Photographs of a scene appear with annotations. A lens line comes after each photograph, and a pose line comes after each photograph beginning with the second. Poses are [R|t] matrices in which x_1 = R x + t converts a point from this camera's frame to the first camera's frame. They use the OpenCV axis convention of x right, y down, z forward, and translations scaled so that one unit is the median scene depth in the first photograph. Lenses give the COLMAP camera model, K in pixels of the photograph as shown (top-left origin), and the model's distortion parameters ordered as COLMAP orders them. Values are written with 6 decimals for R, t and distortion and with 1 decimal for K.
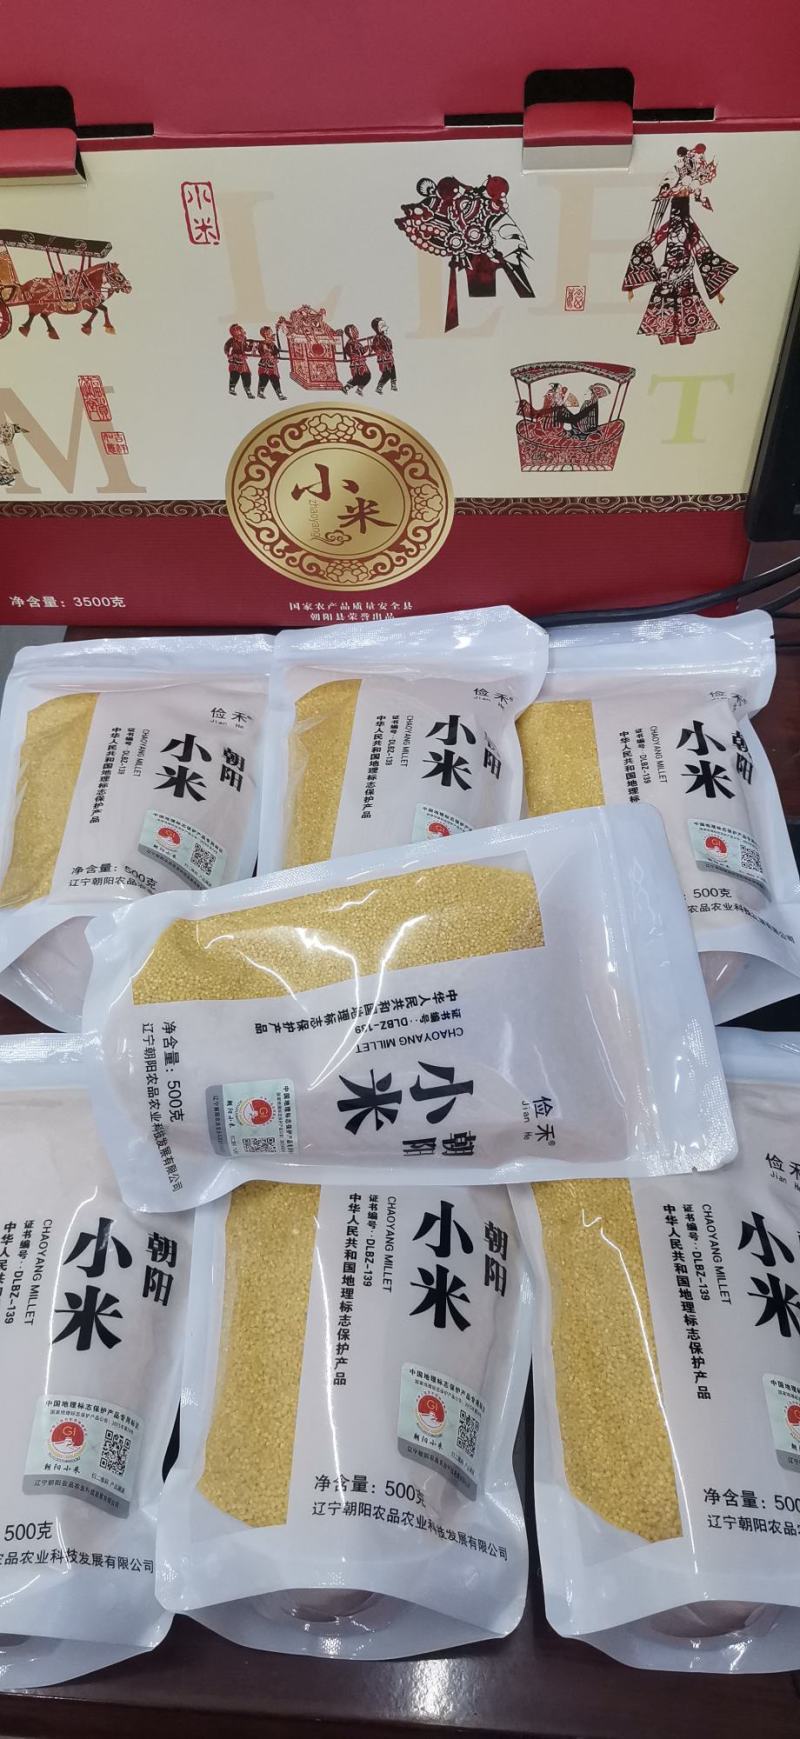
lens RADIAL K [[1331.2, 0, 385.6], [0, 1331.2, 880.0], [0, 0, 1]] dist [0.091649, -0.142886]
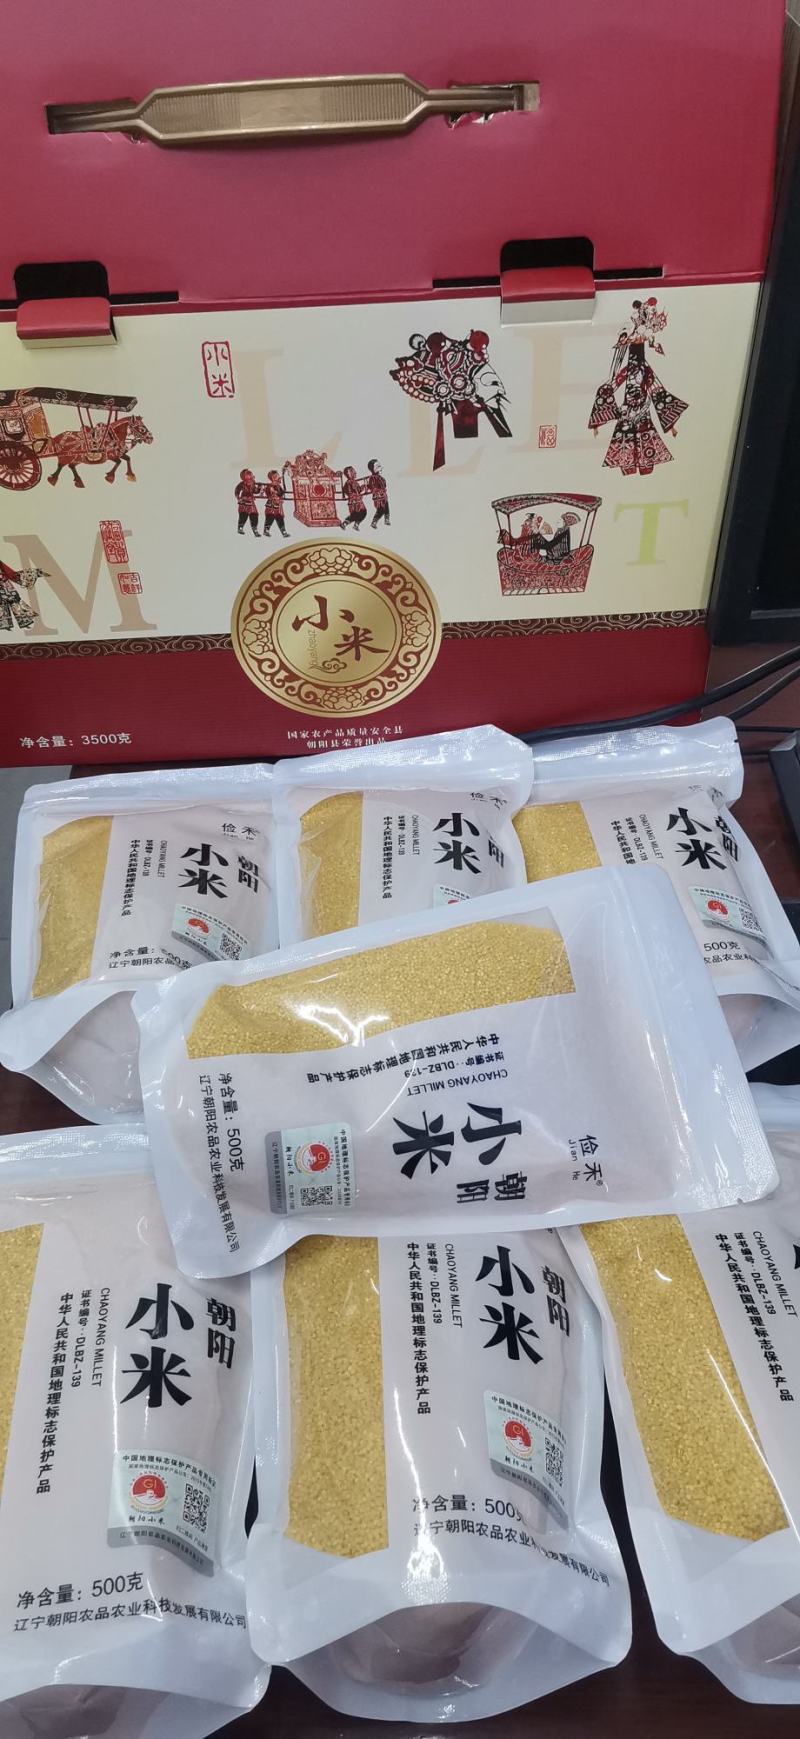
lens RADIAL K [[1331.2, 0, 383.3], [0, 1331.2, 878.1], [0, 0, 1]] dist [0.091649, -0.142886]
pose [[0.996765, -0.044983, 0.066606, -0.091455], [0.056684, 0.980955, -0.185781, 0.139454], [-0.056981, 0.188955, 0.980331, -0.033755]]
